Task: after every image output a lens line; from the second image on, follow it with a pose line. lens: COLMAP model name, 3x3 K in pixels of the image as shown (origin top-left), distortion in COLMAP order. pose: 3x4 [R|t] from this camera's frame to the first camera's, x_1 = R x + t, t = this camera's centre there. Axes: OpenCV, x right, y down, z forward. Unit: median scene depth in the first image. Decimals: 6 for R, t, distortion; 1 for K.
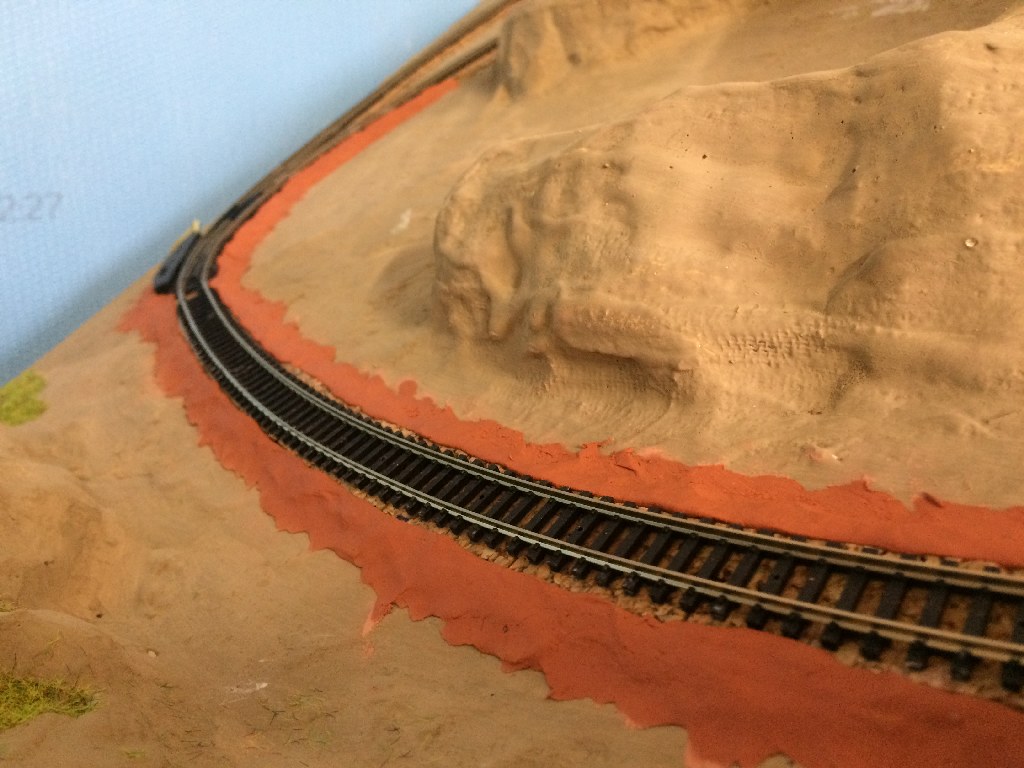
lens RADIAL K [[871.1, 0, 514.1], [0, 871.1, 383.3], [0, 0, 1]] dist [0.105848, -0.193918]
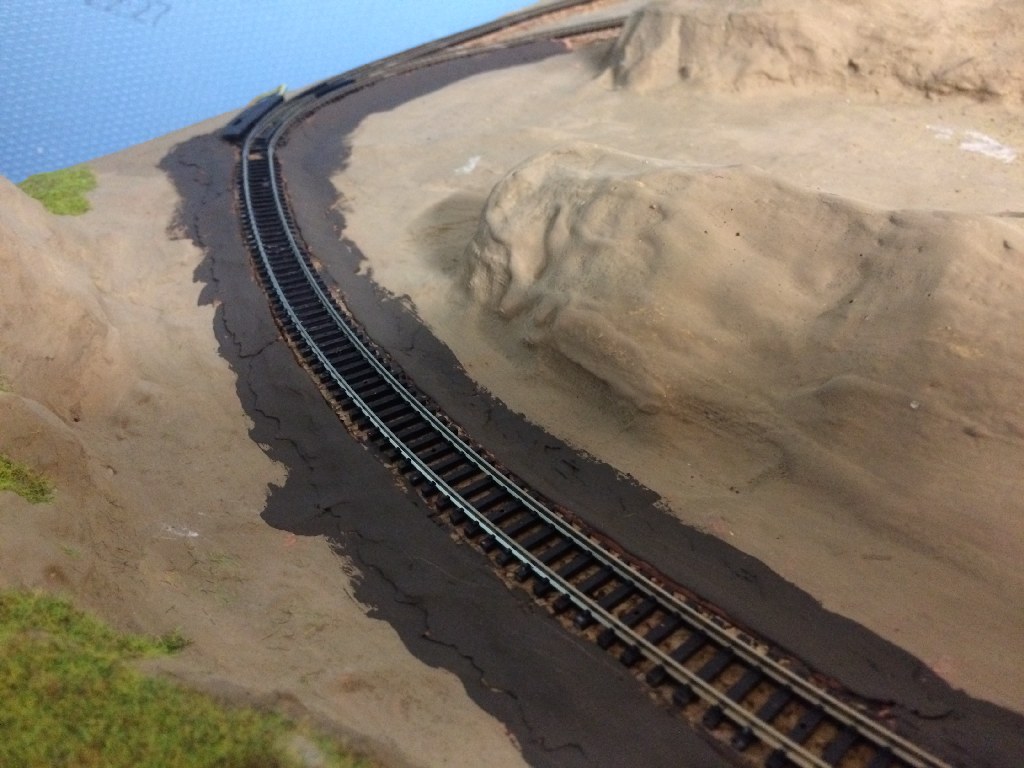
lens RADIAL K [[871.1, 0, 518.5], [0, 871.1, 374.5], [0, 0, 1]] dist [0.105848, -0.193918]
pose [[0.930259, 0.366730, 0.011332, 0.014416], [-0.366818, 0.928923, 0.050472, -0.052379], [0.007983, -0.051109, 0.998661, -0.106354]]
